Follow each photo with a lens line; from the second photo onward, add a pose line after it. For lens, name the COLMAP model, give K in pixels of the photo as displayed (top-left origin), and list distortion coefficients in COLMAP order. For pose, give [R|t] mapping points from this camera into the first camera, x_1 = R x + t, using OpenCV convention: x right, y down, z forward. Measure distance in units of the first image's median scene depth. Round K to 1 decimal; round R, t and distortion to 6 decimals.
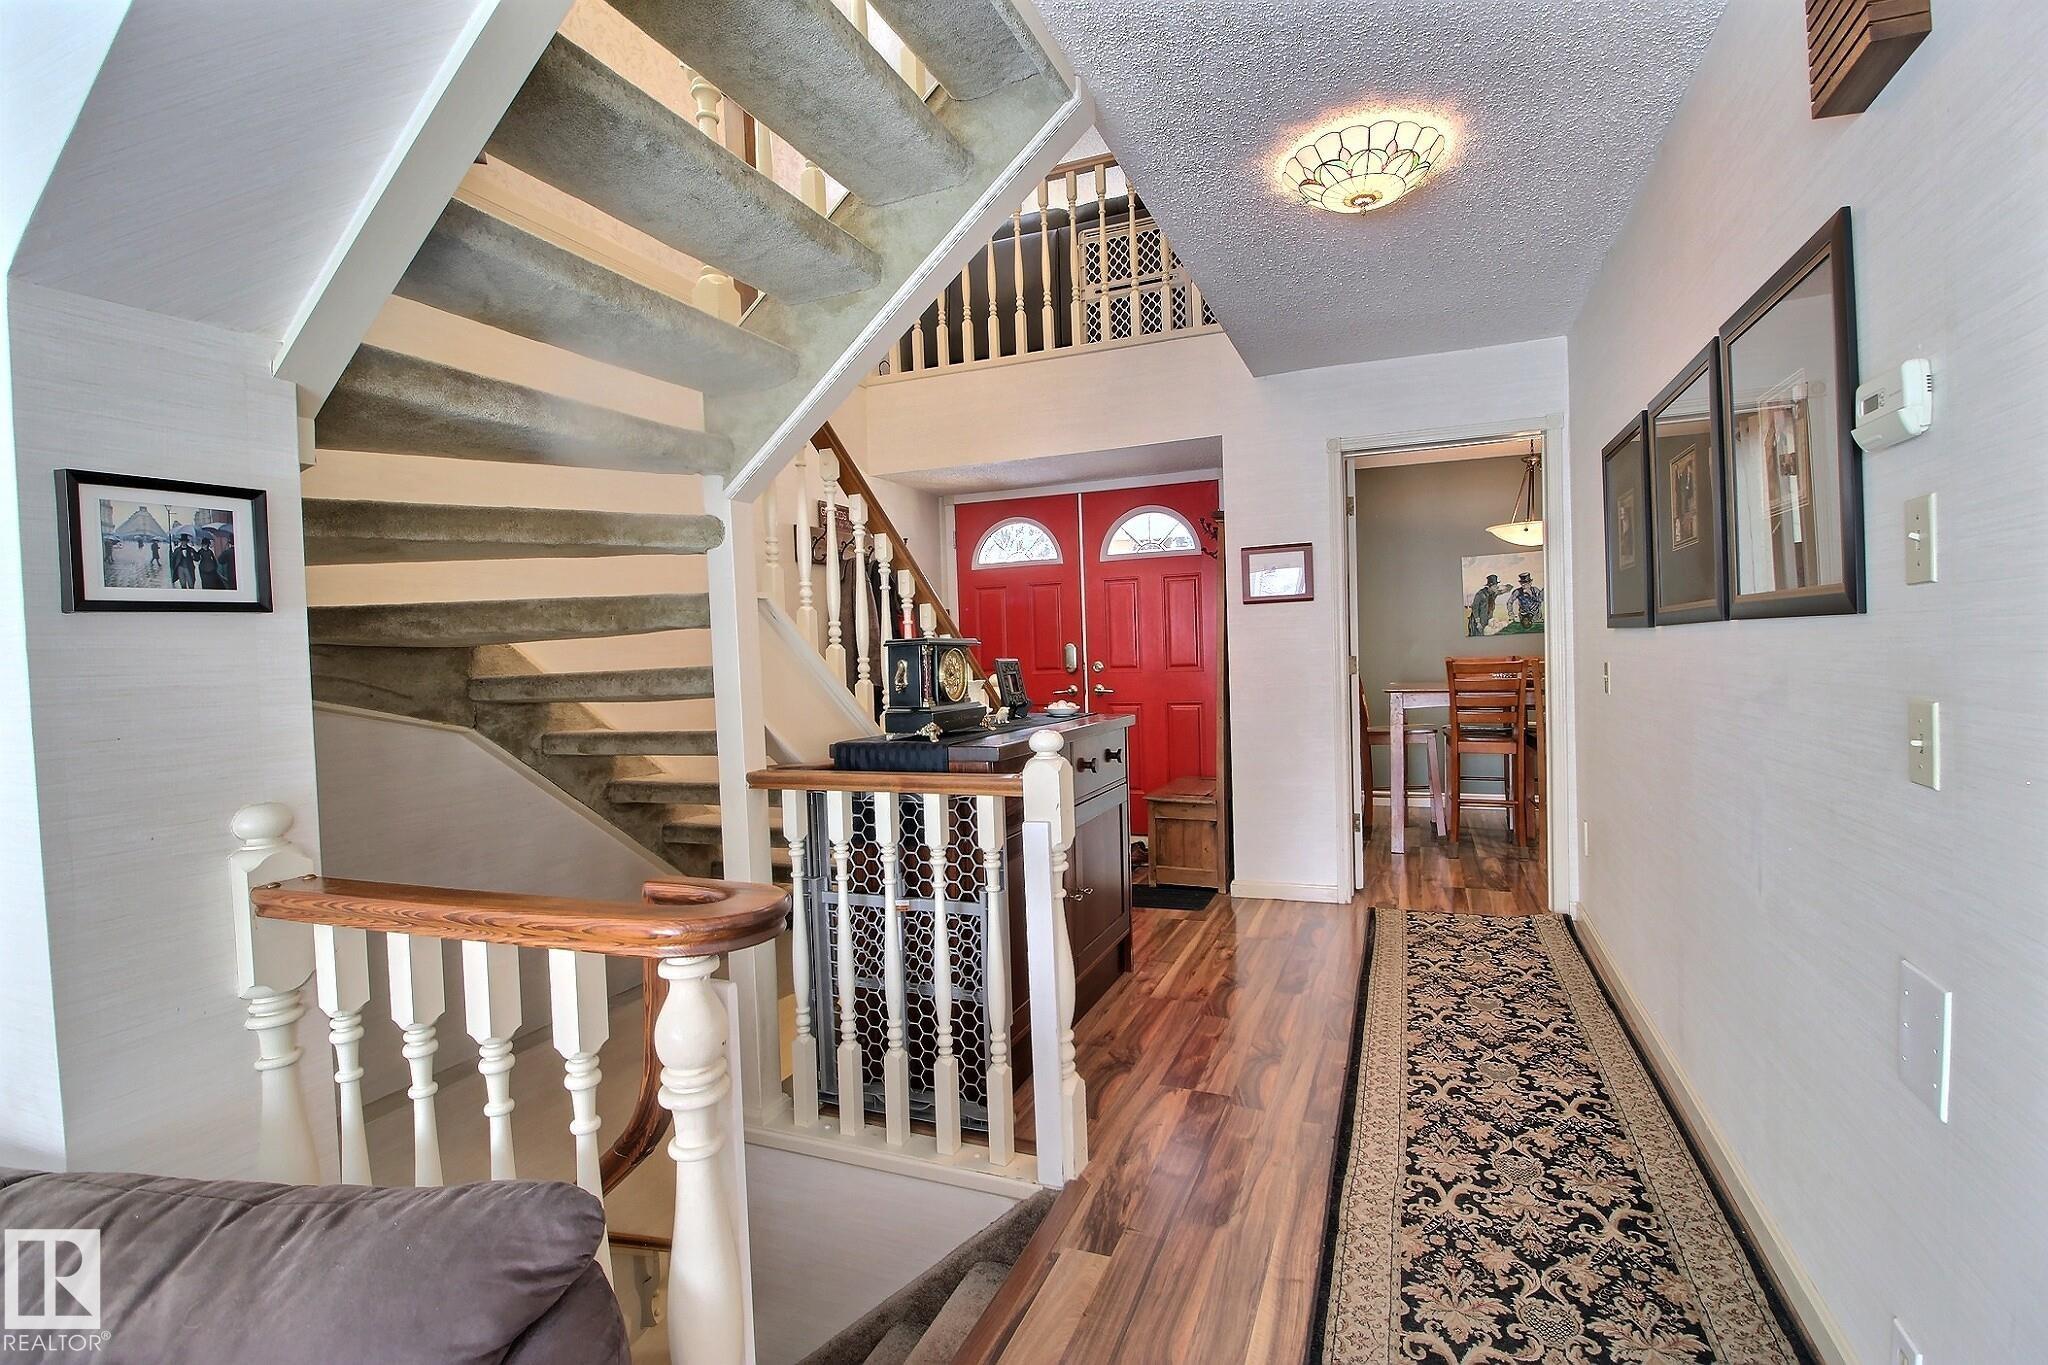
lens RADIAL K [[947.0, 0, 1043.5], [0, 947.0, 674.2], [0, 0, 1]] dist [-0.000624, -0.011946]
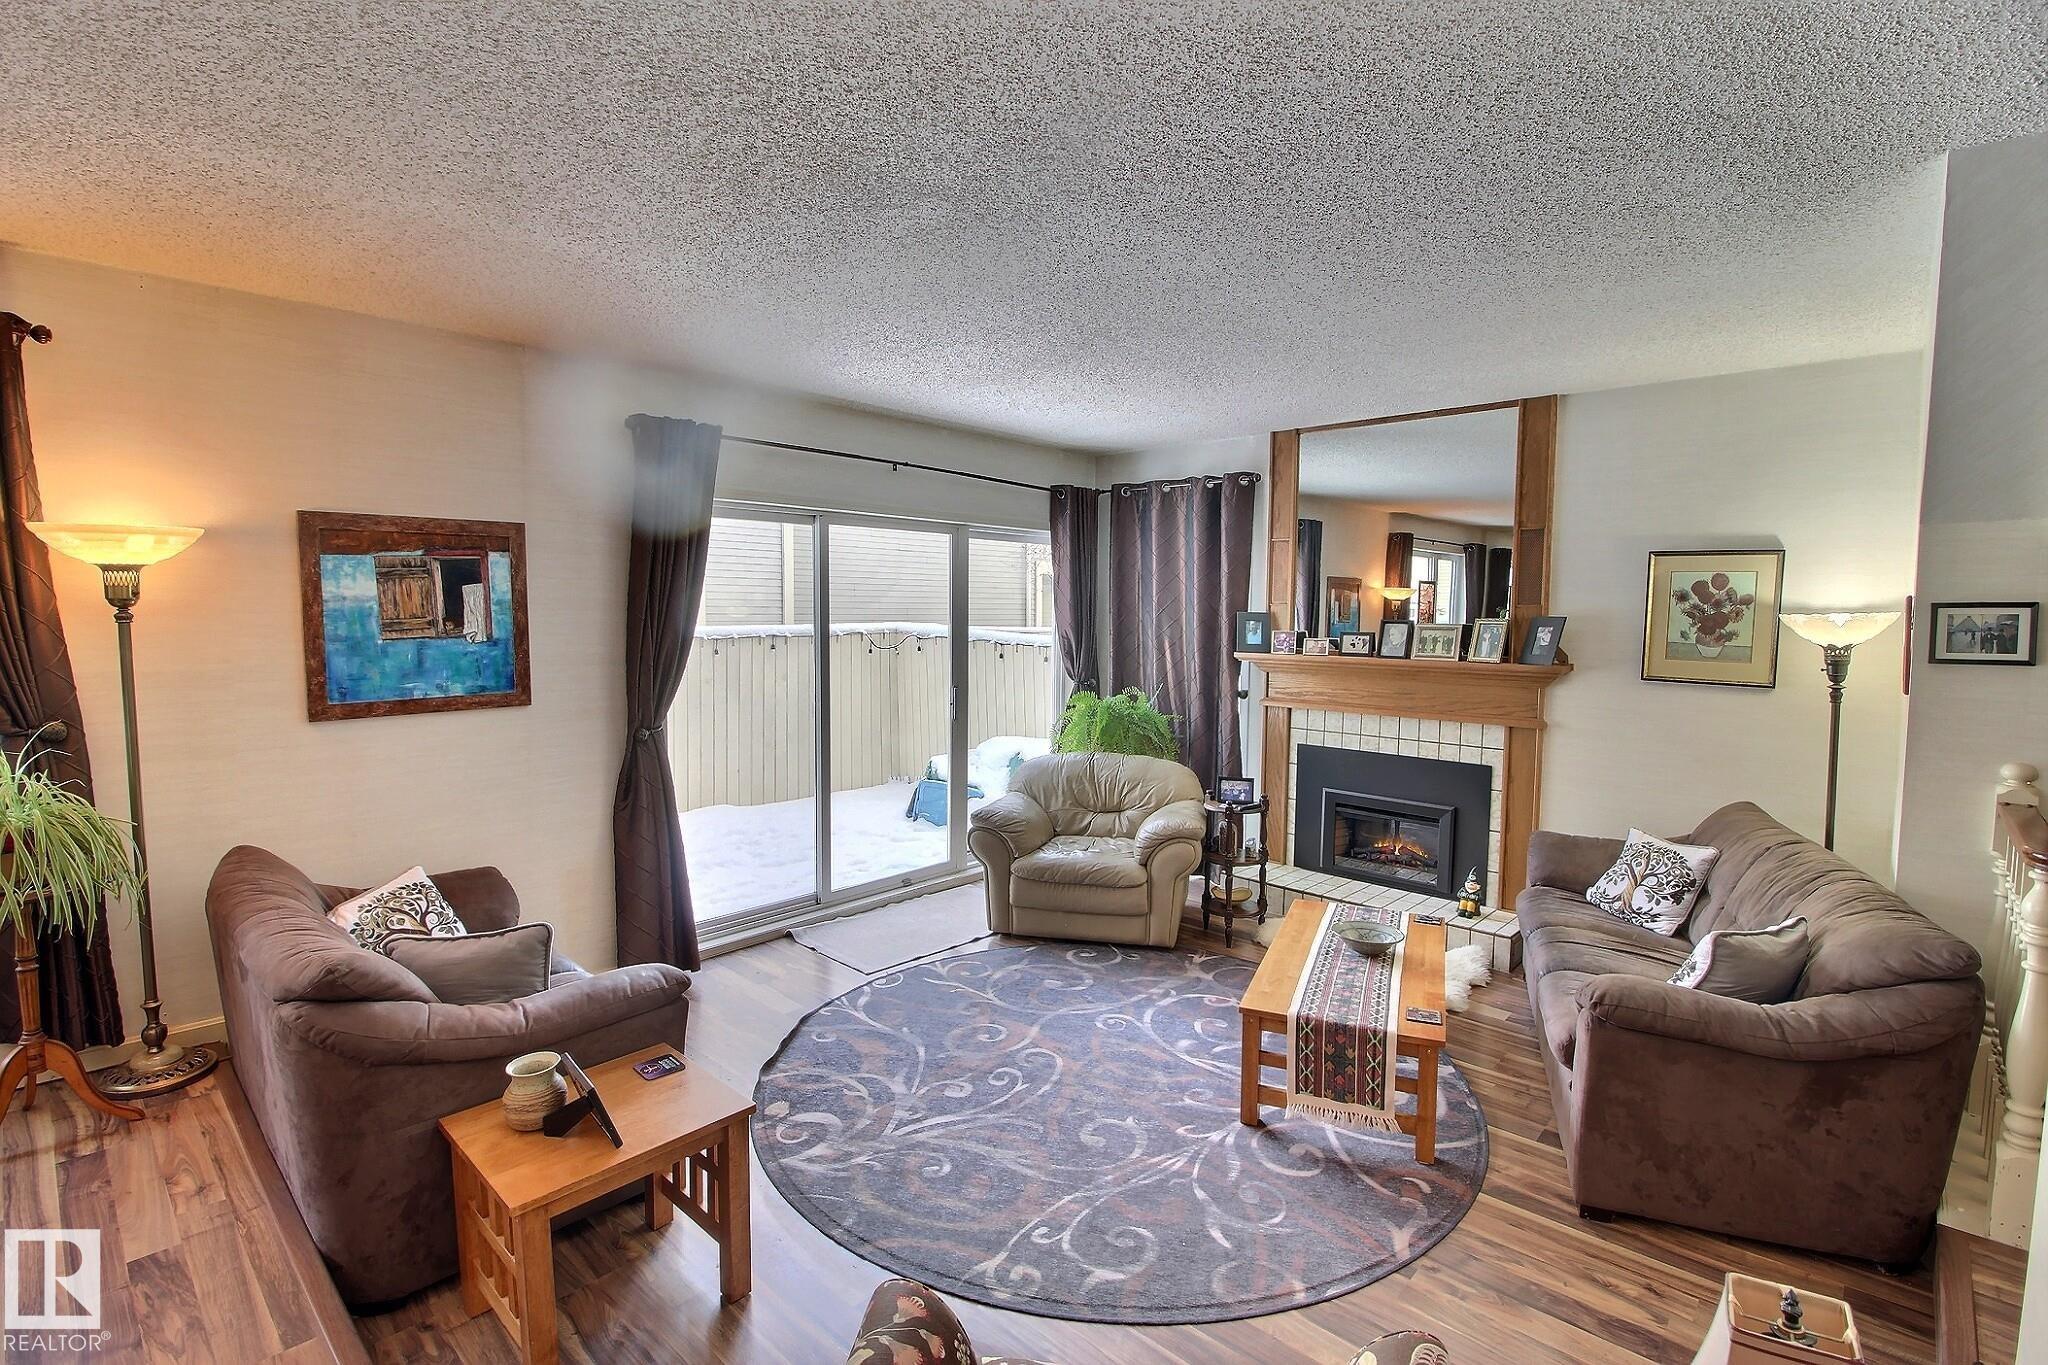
lens RADIAL K [[947.0, 0, 1041.5], [0, 947.0, 673.4], [0, 0, 1]] dist [-0.000624, -0.011946]
pose [[-0.347664, 0.095341, -0.932759, 1.012443], [-0.021176, 0.993765, 0.109470, -0.131913], [0.937380, 0.057811, -0.343478, -0.148118]]
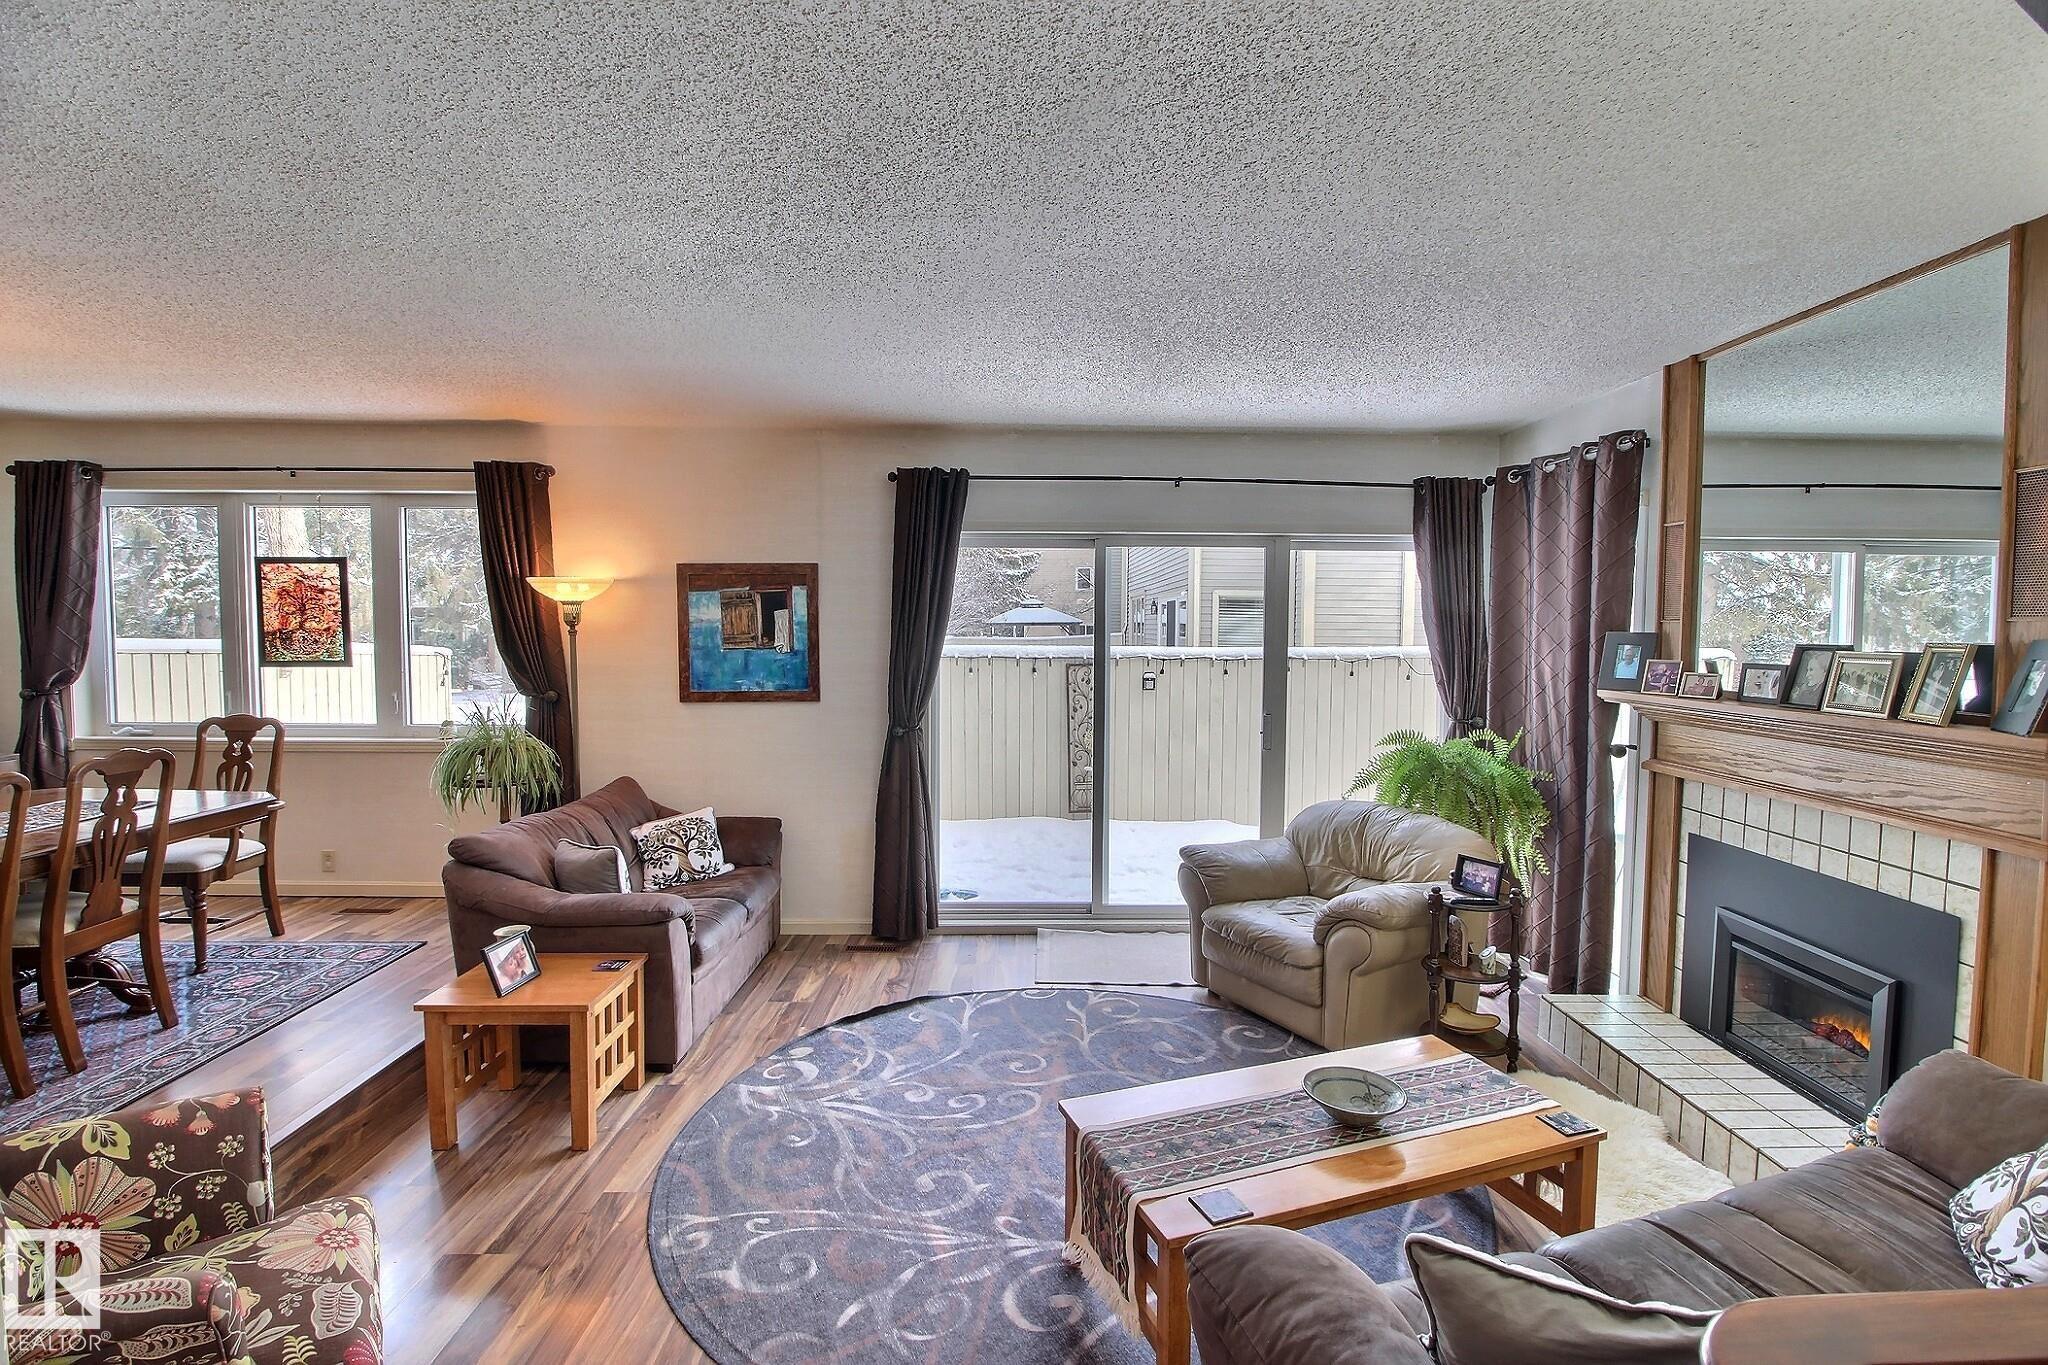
lens RADIAL K [[947.0, 0, 1042.5], [0, 947.0, 676.2], [0, 0, 1]] dist [-0.000624, -0.011946]
pose [[-0.918983, 0.047626, -0.391411, 0.139924], [0.014035, 0.996001, 0.088238, -0.118191], [0.394048, 0.075596, -0.915976, 0.652858]]
